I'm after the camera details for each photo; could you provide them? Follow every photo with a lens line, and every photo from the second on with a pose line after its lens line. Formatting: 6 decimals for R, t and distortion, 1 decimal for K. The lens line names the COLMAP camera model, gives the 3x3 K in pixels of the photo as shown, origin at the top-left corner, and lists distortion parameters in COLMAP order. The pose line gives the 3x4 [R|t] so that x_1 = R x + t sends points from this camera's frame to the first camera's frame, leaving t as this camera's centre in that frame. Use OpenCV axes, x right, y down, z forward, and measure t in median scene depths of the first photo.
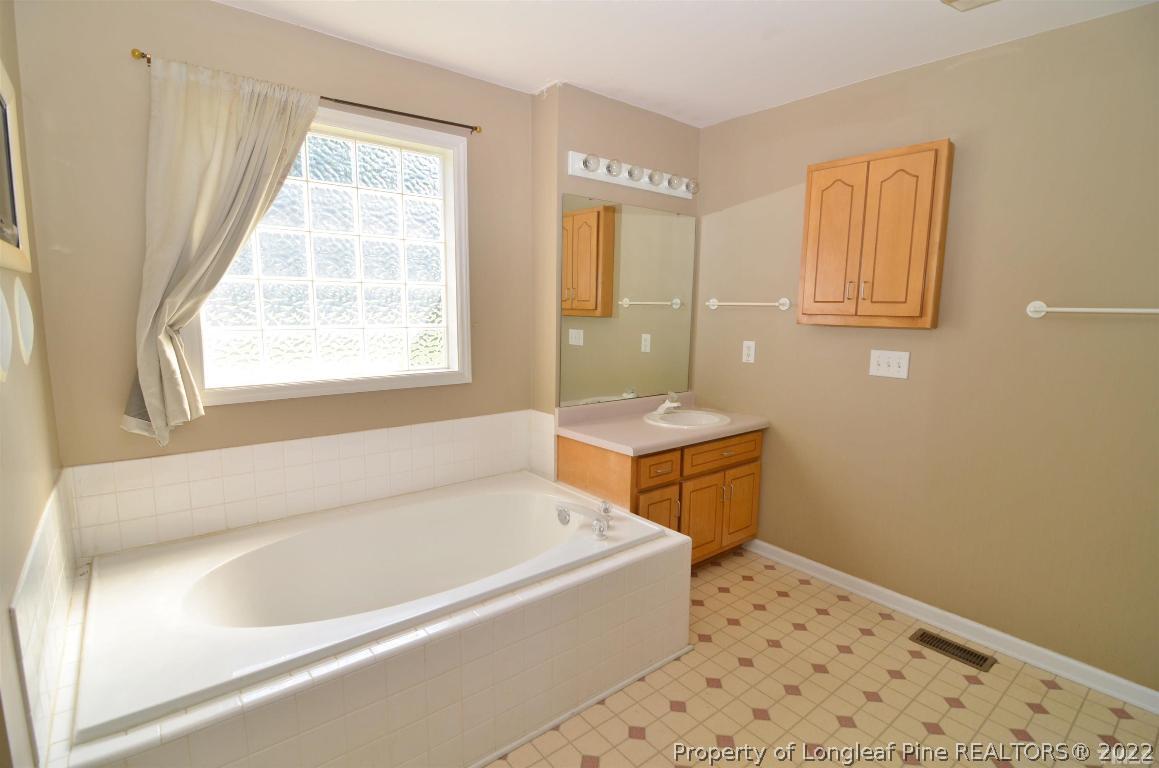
lens RADIAL K [[565.8, 0, 567.6], [0, 565.8, 387.7], [0, 0, 1]] dist [-0.020460, -0.004171]
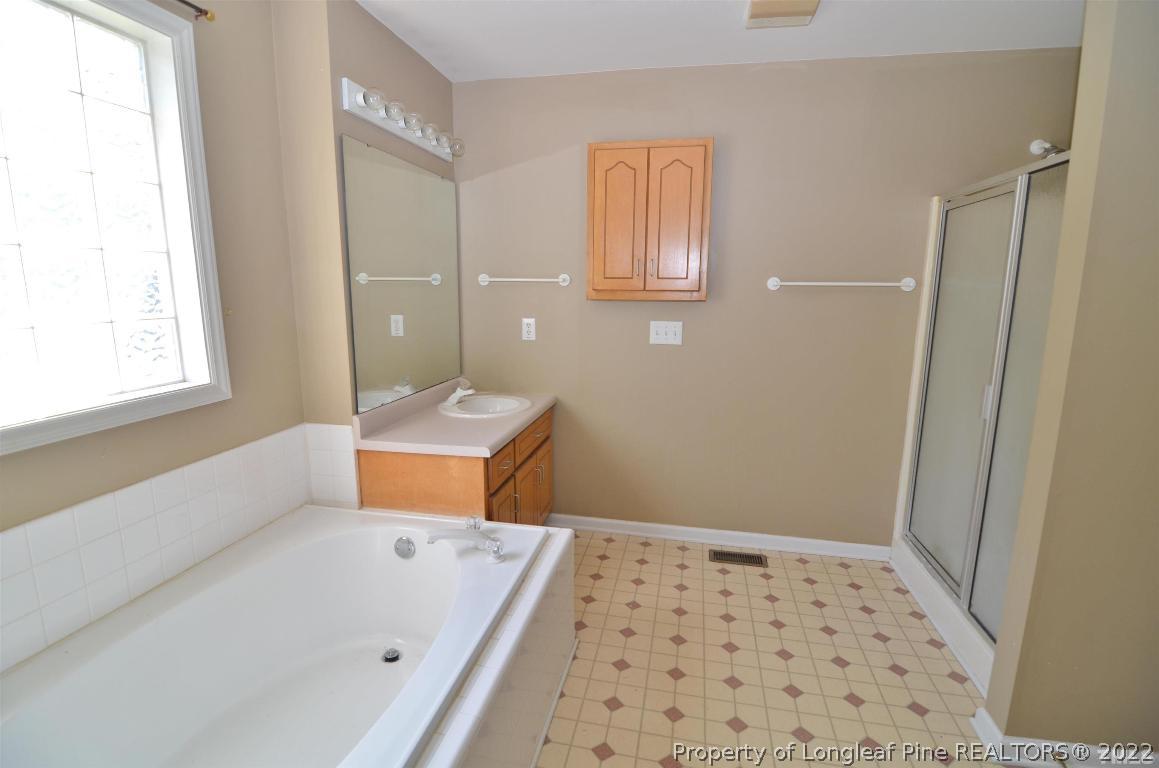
lens RADIAL K [[565.8, 0, 576.8], [0, 565.8, 388.3], [0, 0, 1]] dist [-0.020460, -0.004171]
pose [[0.761364, -0.123455, 0.636462, -0.291689], [0.094098, 0.992350, 0.079924, -0.036978], [-0.641460, -0.000962, 0.767156, 0.223916]]
